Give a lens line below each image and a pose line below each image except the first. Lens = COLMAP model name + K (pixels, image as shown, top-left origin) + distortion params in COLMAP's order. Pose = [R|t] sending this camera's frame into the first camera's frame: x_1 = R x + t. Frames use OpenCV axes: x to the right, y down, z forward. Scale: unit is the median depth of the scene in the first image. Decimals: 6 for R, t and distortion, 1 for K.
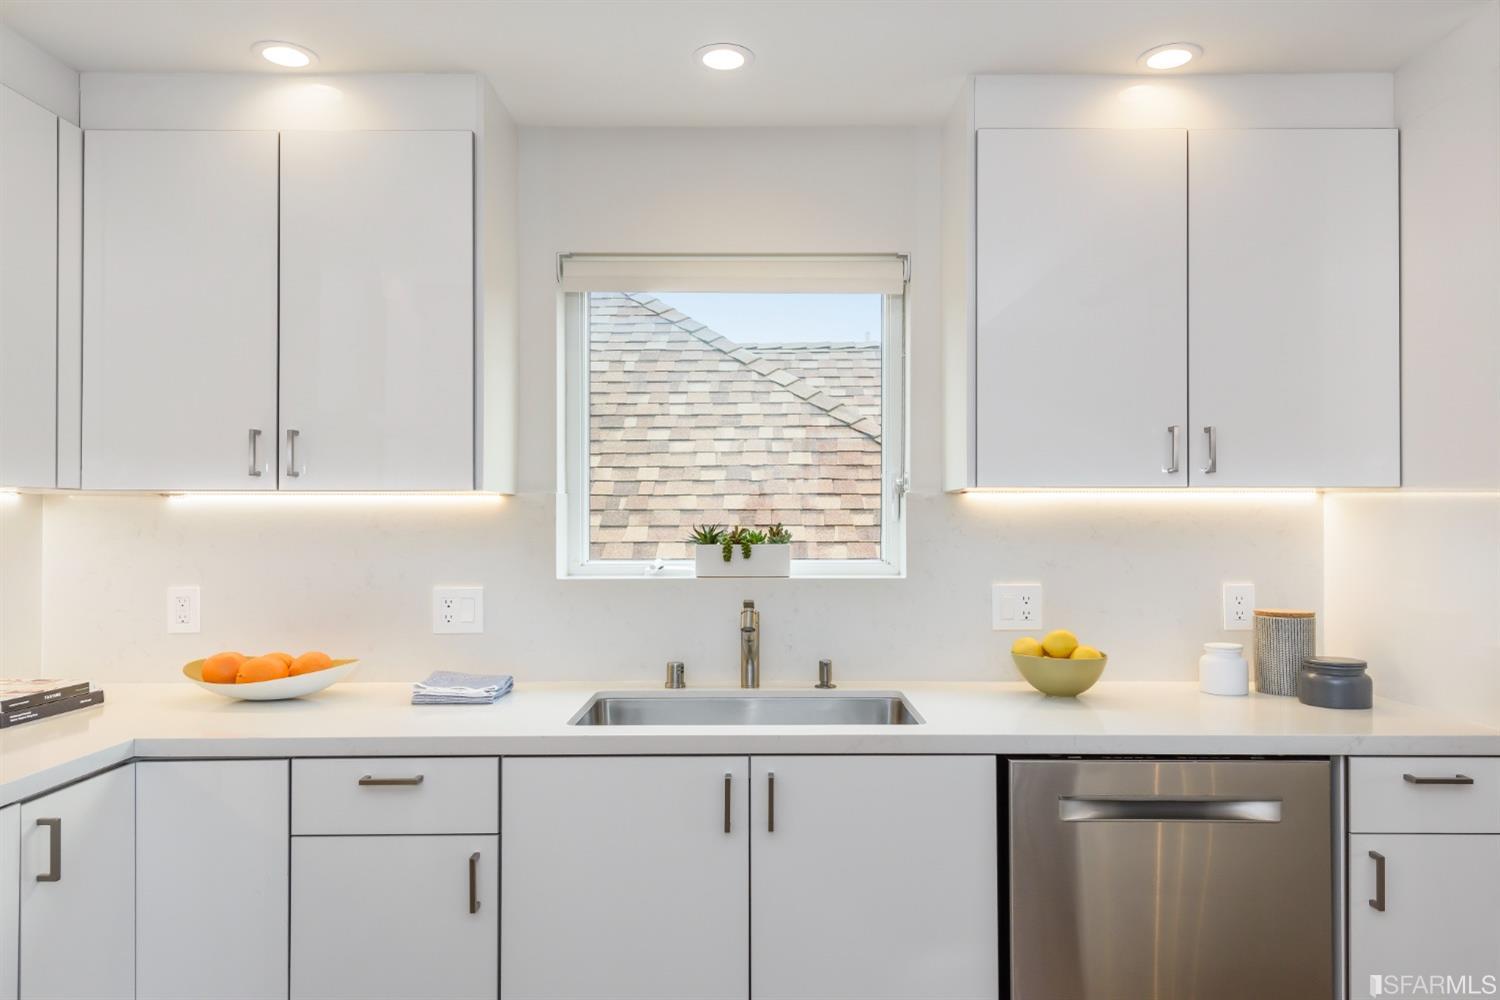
lens RADIAL K [[918.8, 0, 735.3], [0, 918.8, 504.9], [0, 0, 1]] dist [0.024796, -0.007403]
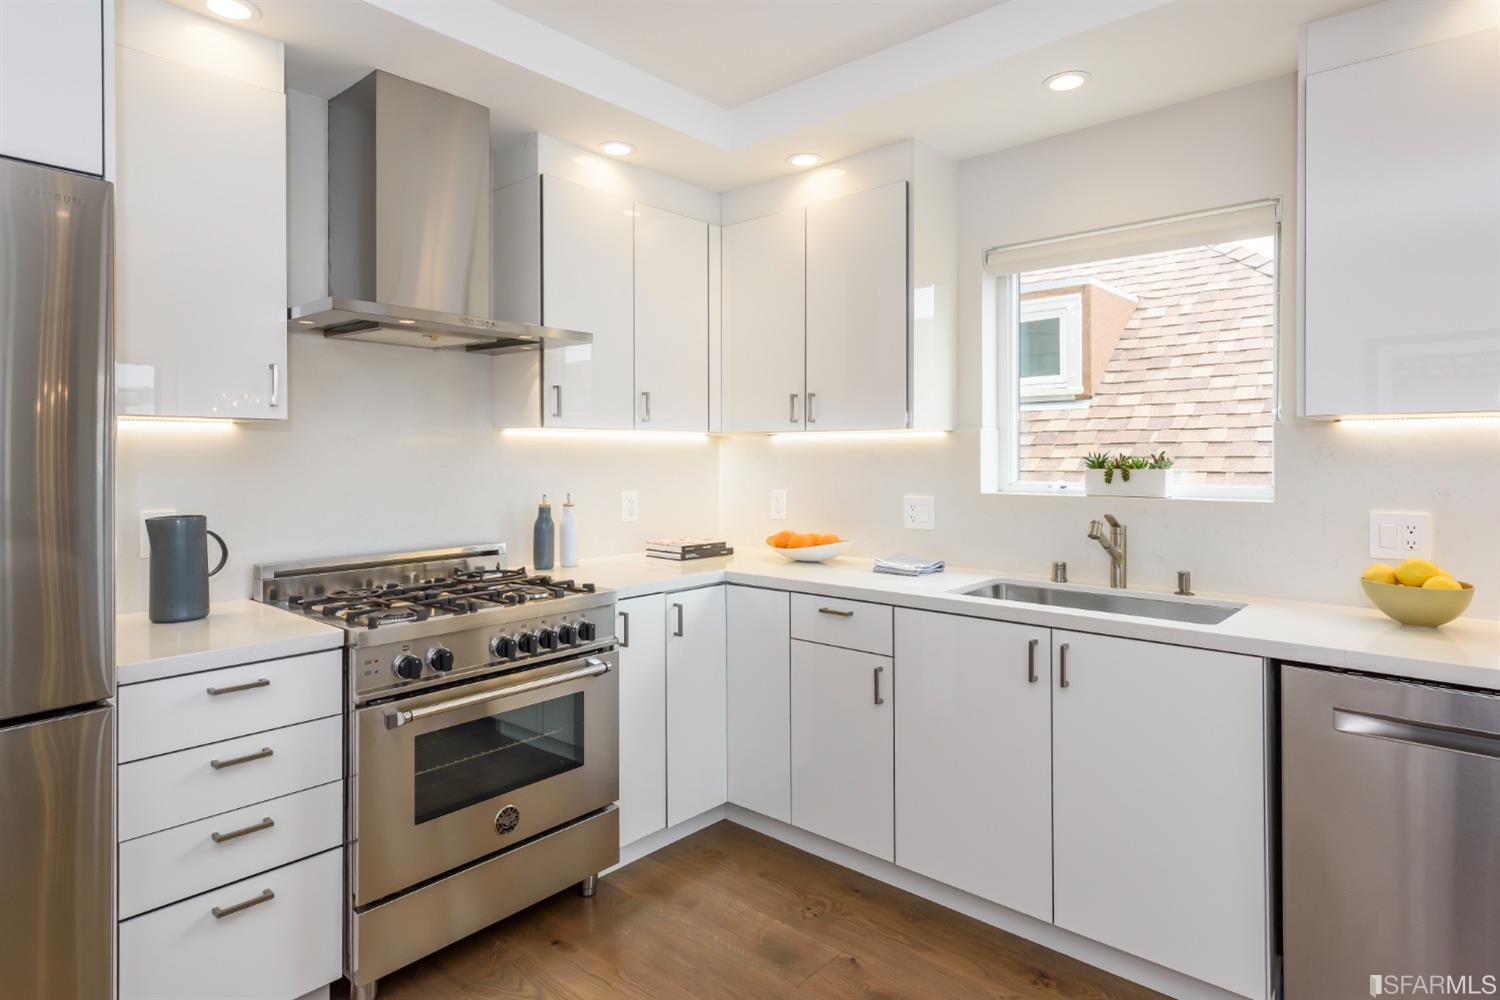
lens RADIAL K [[829.8, 0, 787.3], [0, 829.8, 458.5], [0, 0, 1]] dist [0.013466, 0.002489]
pose [[0.754990, 0.003249, -0.655728, 0.409827], [0.010431, 0.999802, 0.016964, 0.006412], [0.655653, -0.019647, 0.754807, -0.107009]]
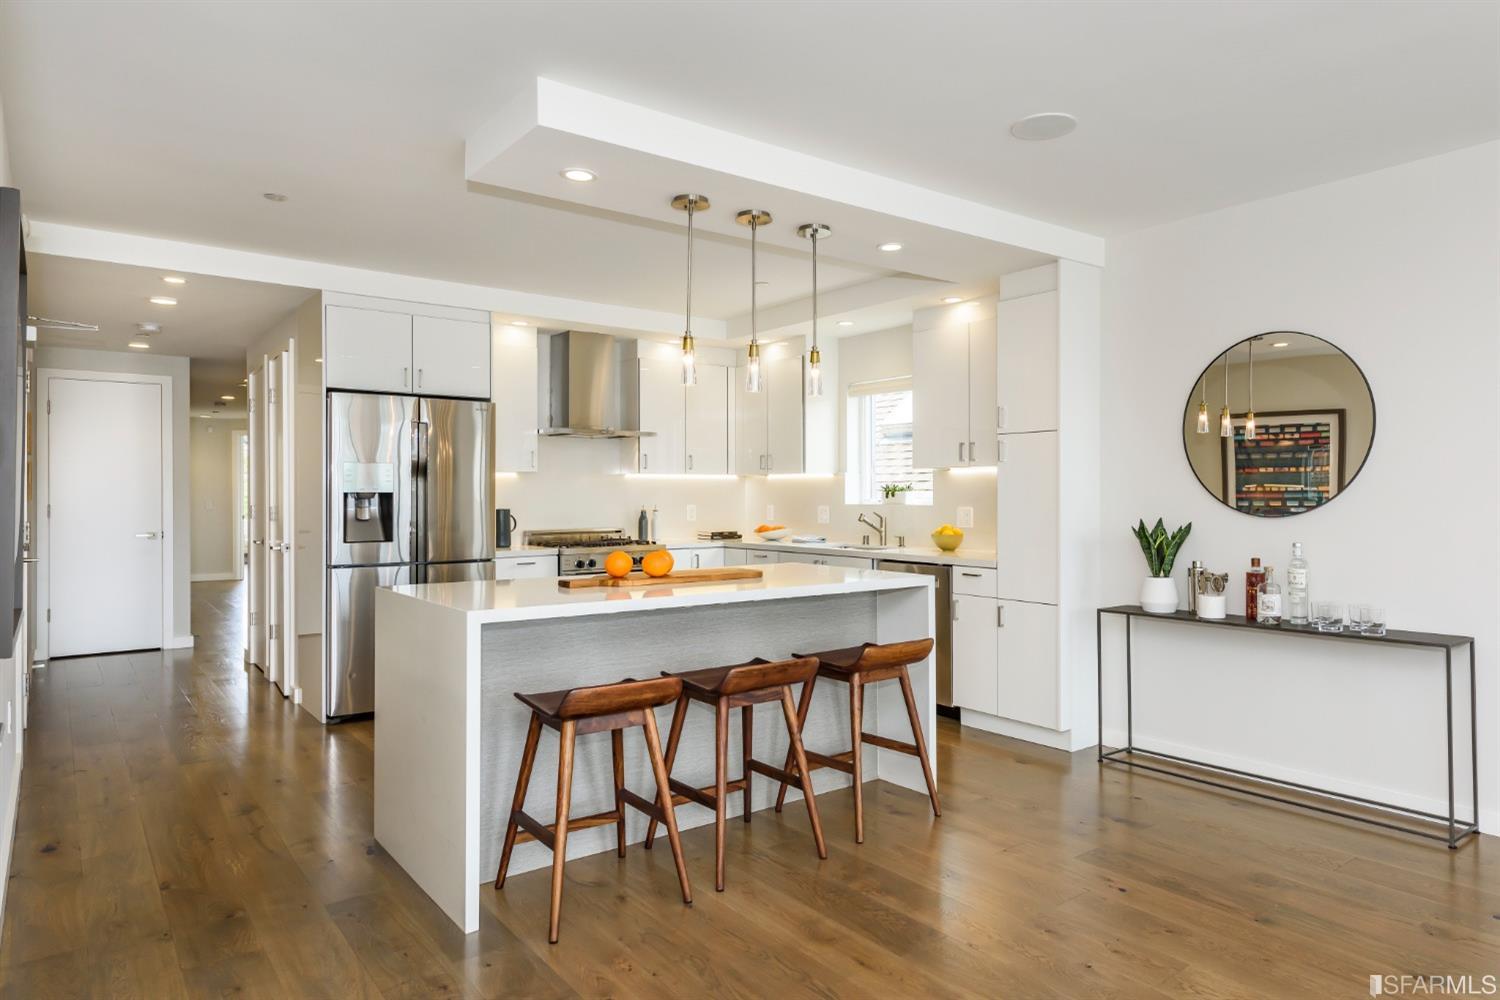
lens RADIAL K [[918.8, 0, 819.2], [0, 918.8, 475.9], [0, 0, 1]] dist [0.024796, -0.007403]
pose [[0.626970, -0.012589, -0.778942, 2.003790], [0.017699, 0.999842, -0.001913, 0.000394], [0.778842, -0.012587, 0.627093, -0.824164]]
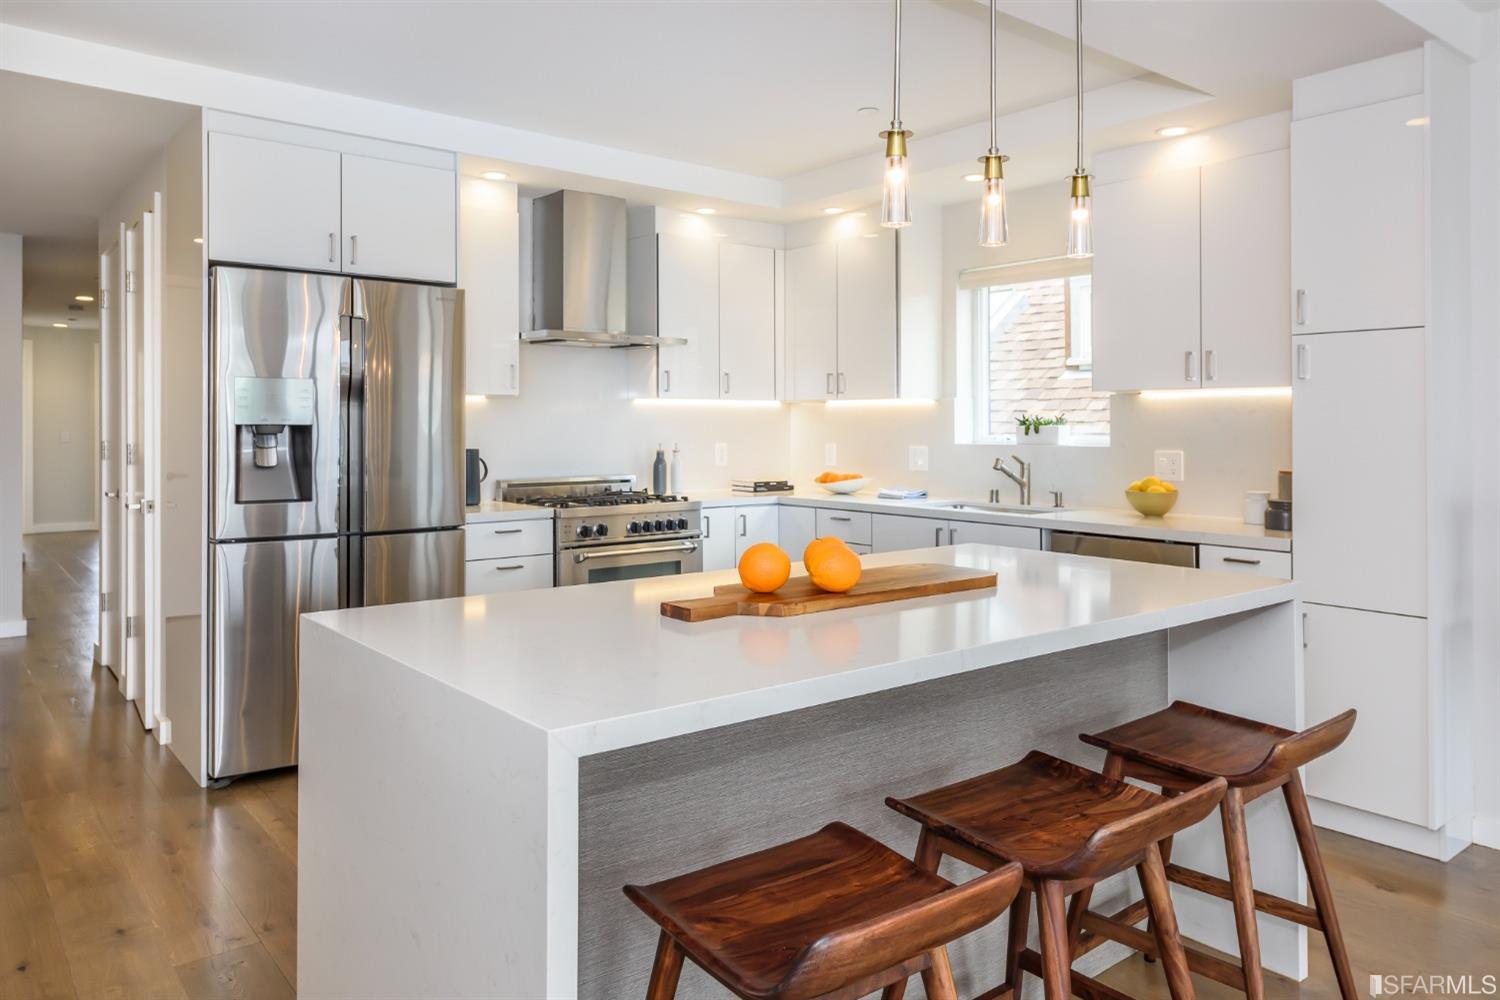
lens RADIAL K [[1068.0, 0, 787.9], [0, 1068.0, 409.2], [0, 0, 1]] dist [0.021830, -0.010064]
pose [[0.628662, -0.006580, -0.777651, 1.384863], [0.013525, 0.999905, 0.002473, -0.000484], [0.777561, -0.012072, 0.628691, -0.700327]]
